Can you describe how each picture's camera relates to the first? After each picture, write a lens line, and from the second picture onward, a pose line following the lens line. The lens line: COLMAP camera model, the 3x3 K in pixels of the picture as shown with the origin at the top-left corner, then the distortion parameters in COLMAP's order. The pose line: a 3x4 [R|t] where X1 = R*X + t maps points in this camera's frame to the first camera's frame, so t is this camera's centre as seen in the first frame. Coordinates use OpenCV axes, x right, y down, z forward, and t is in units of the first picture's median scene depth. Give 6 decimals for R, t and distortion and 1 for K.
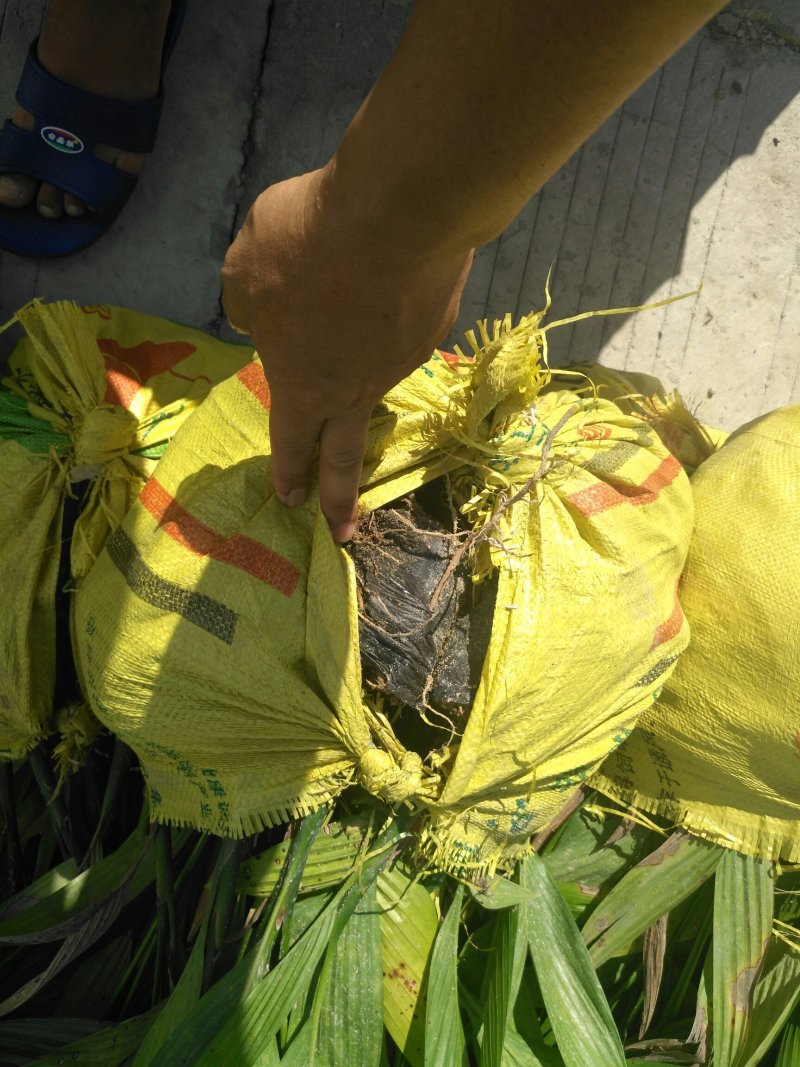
lens RADIAL K [[824.2, 0, 400.0], [0, 824.2, 533.5], [0, 0, 1]] dist [0.012765, -0.002426]
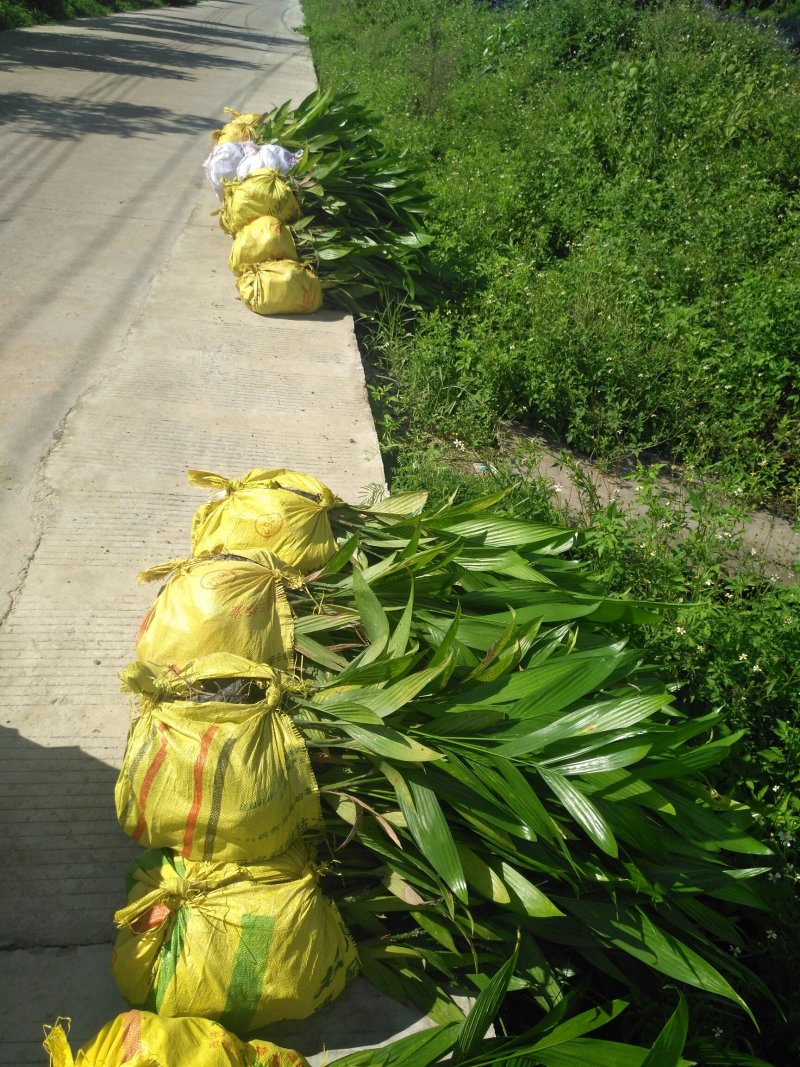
lens RADIAL K [[824.2, 0, 400.0], [0, 824.2, 533.5], [0, 0, 1]] dist [0.012765, -0.002426]
pose [[-0.283239, -0.672929, 0.683331, -1.486404], [0.958150, -0.167696, 0.232007, 0.108642], [-0.041532, 0.720447, 0.692265, -1.326451]]
